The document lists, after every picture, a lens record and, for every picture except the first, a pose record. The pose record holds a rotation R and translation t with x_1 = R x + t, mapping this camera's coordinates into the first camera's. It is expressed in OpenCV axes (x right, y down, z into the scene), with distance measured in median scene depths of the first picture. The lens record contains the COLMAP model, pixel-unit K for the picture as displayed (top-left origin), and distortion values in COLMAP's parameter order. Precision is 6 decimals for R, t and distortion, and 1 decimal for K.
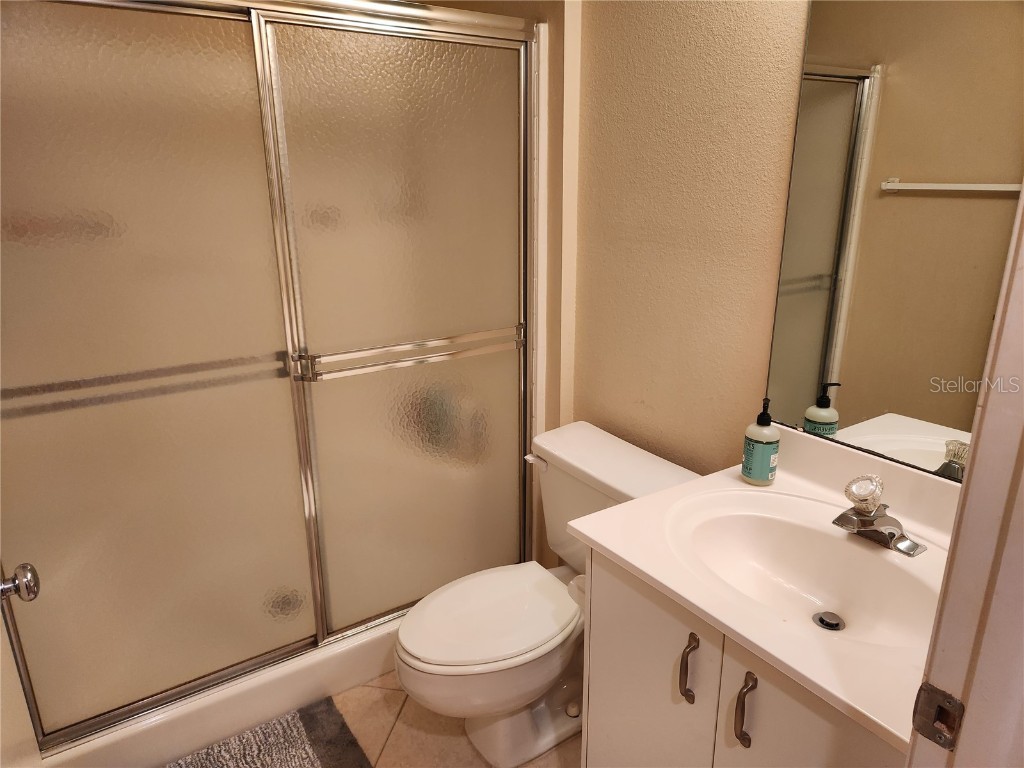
lens RADIAL K [[677.4, 0, 508.9], [0, 677.4, 381.0], [0, 0, 1]] dist [0.004178, 0.001484]
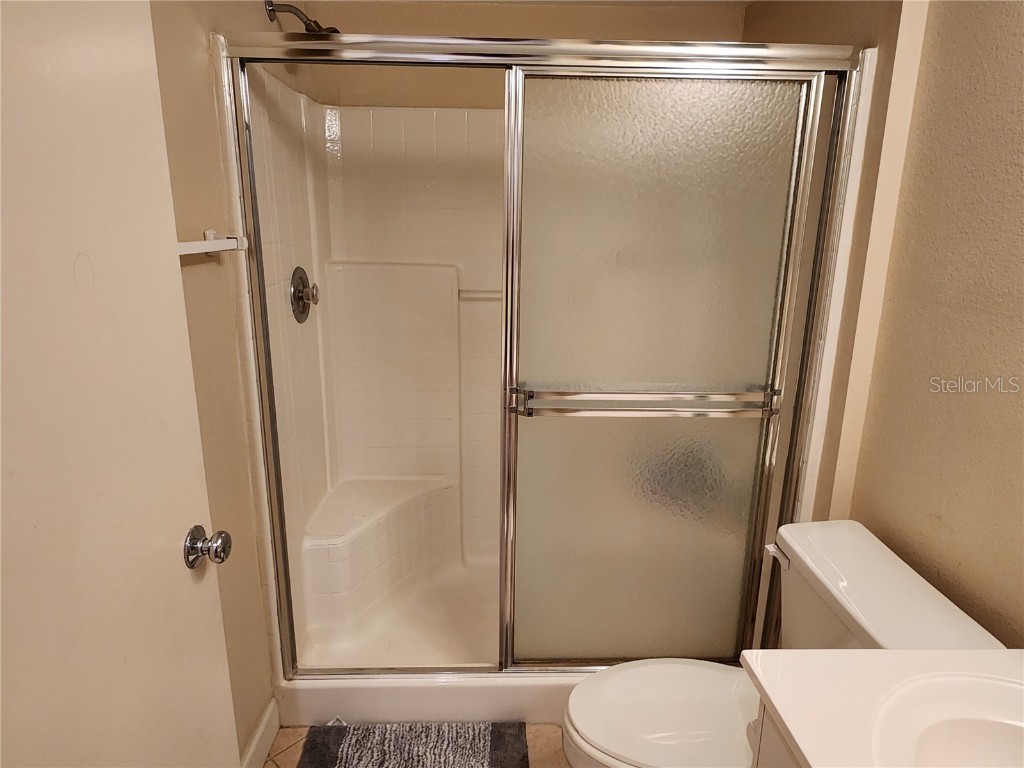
lens RADIAL K [[641.4, 0, 511.1], [0, 641.4, 390.1], [0, 0, 1]] dist [0.005714, -0.007386]
pose [[0.850693, 0.154023, -0.502591, 0.128831], [-0.169952, 0.985348, 0.014304, -0.041277], [0.497431, 0.073248, 0.864406, 0.112149]]
